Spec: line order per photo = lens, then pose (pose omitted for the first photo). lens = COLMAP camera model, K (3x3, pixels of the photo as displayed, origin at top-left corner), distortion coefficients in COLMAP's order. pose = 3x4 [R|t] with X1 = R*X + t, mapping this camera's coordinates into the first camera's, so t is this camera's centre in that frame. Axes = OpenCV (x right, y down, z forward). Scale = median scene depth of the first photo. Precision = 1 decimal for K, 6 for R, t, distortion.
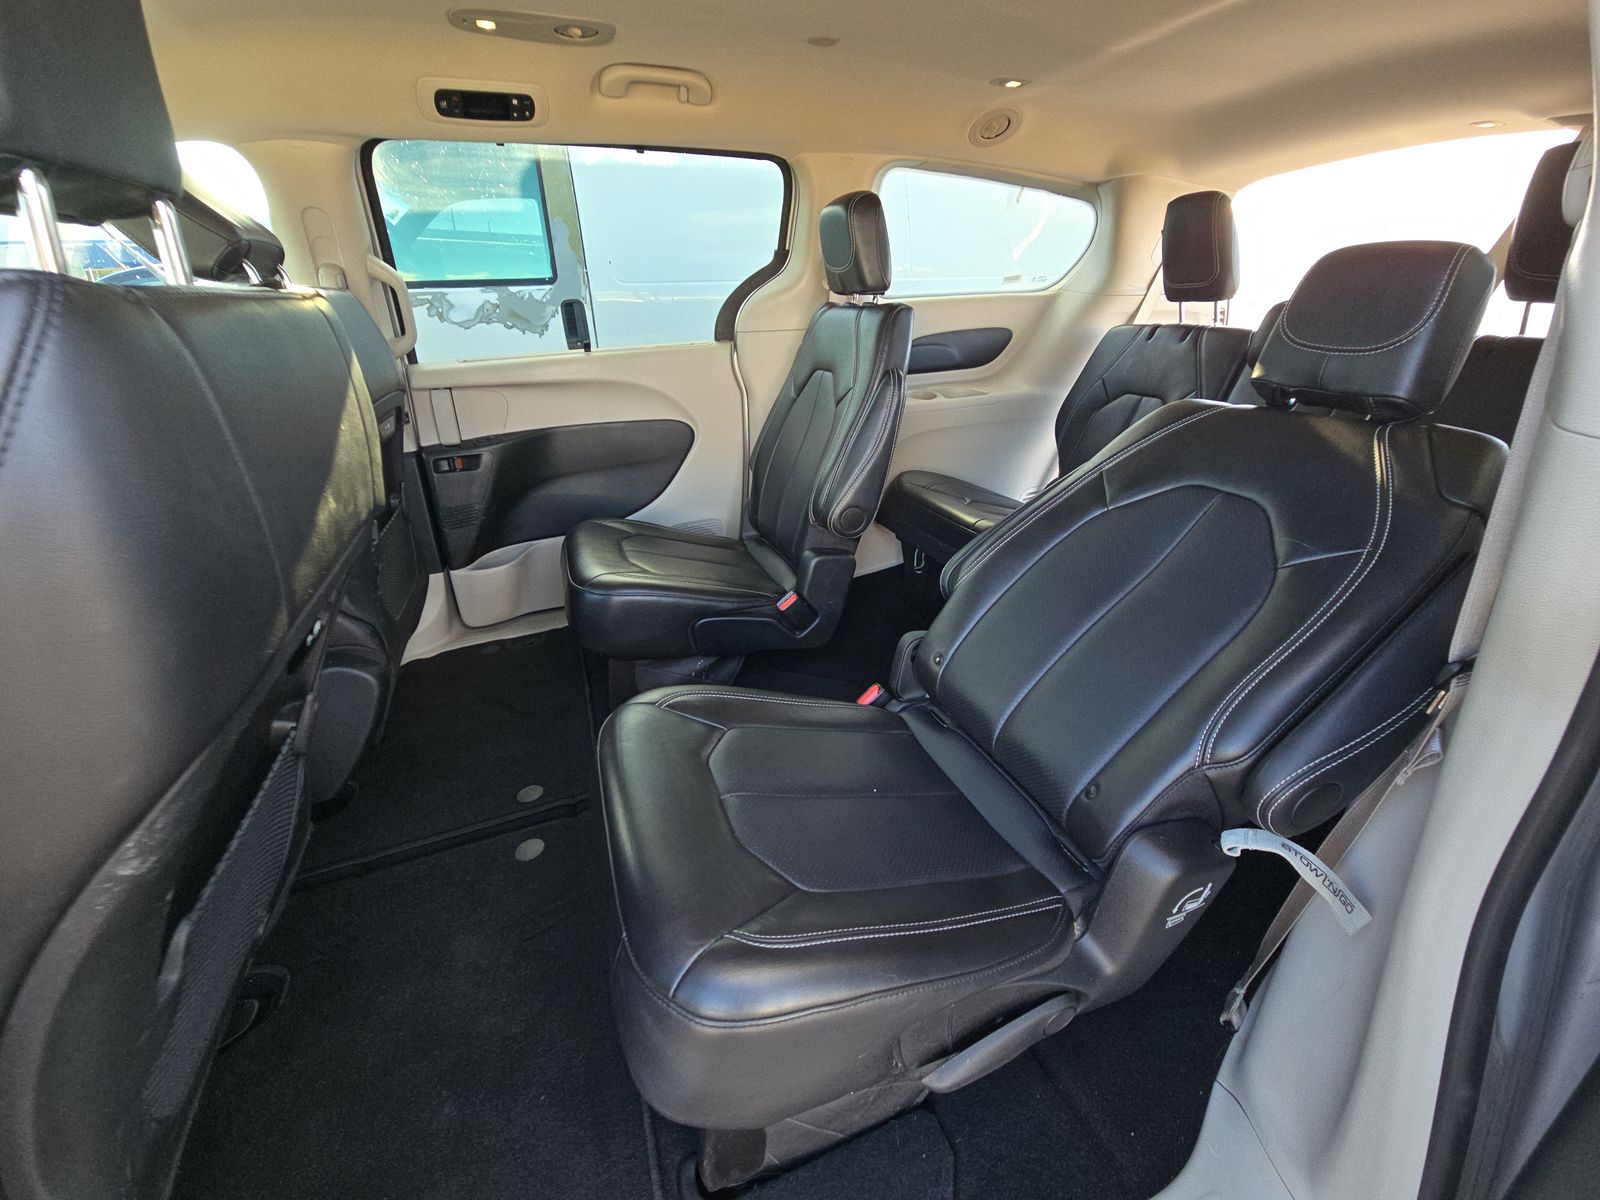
lens RADIAL K [[642.8, 0, 801.5], [0, 642.8, 587.6], [0, 0, 1]] dist [0.002360, -0.008678]
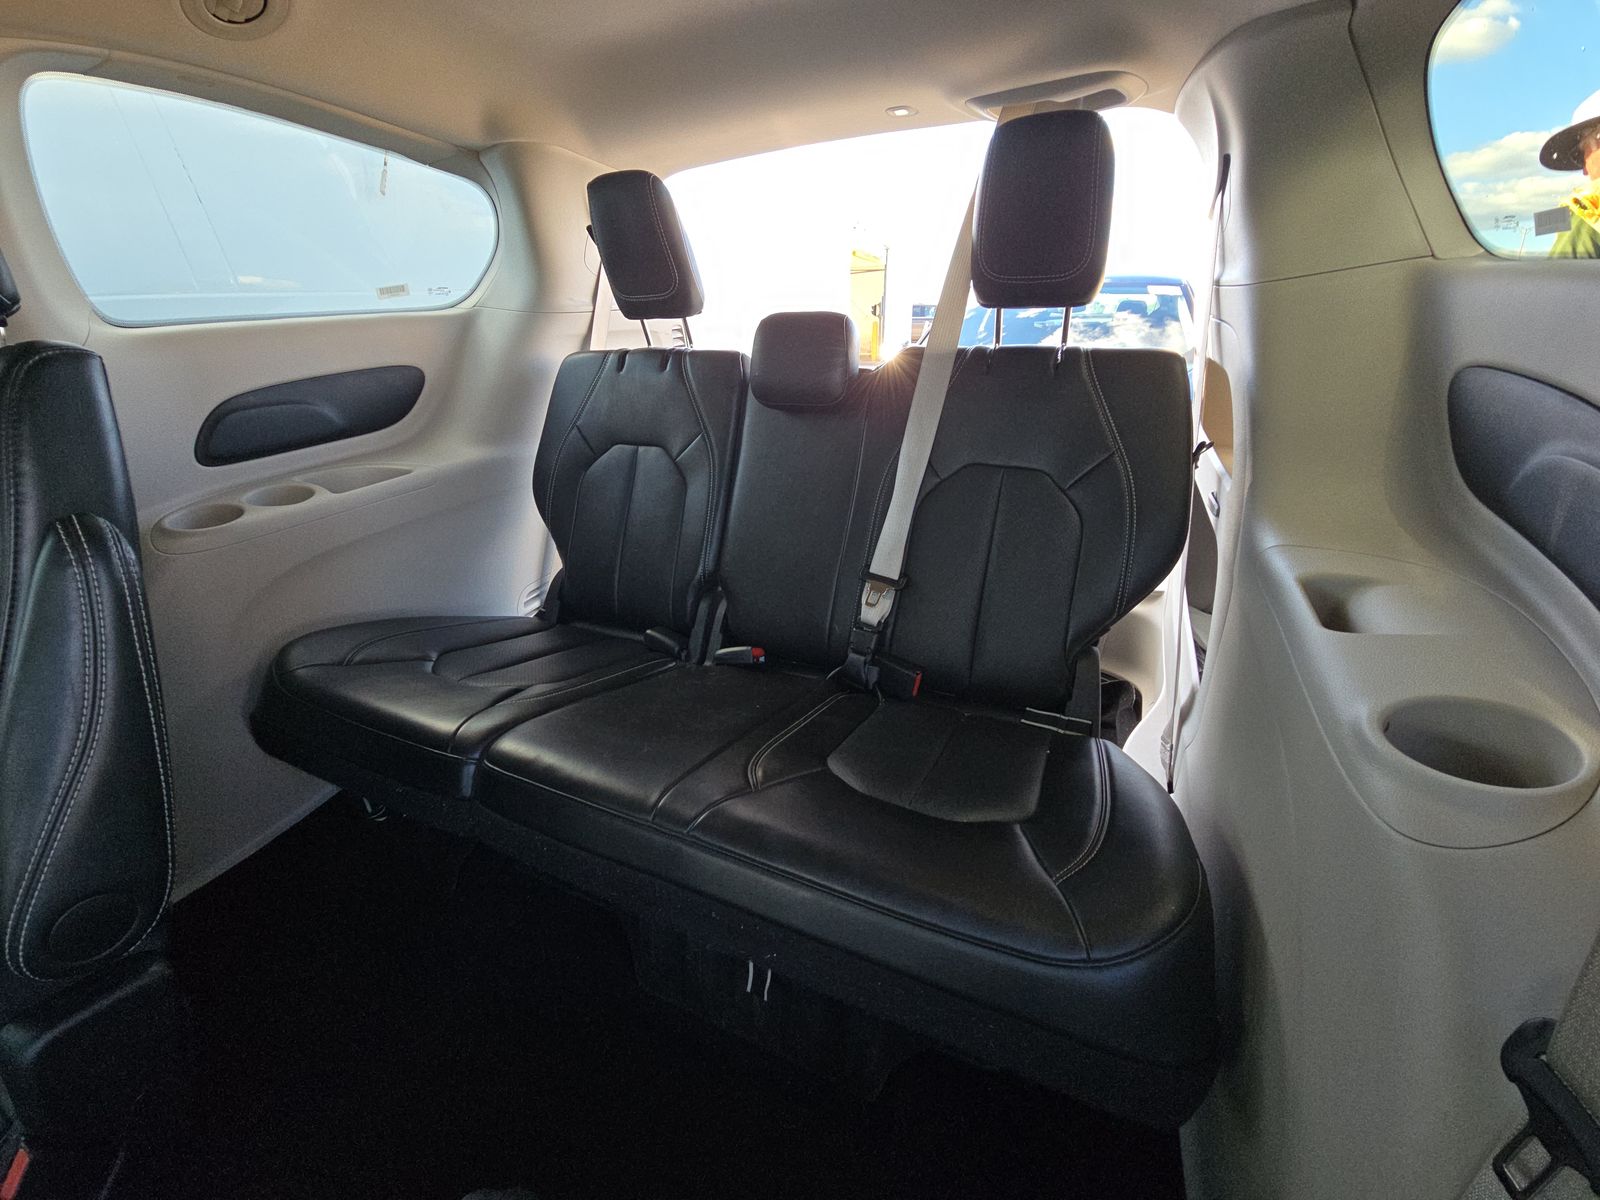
lens RADIAL K [[642.8, 0, 801.5], [0, 642.8, 587.6], [0, 0, 1]] dist [0.002360, -0.008678]
pose [[0.712784, -0.288386, 0.639353, 0.144655], [0.301805, 0.948962, 0.091570, -0.154098], [-0.633129, 0.127691, 0.763442, 0.335020]]
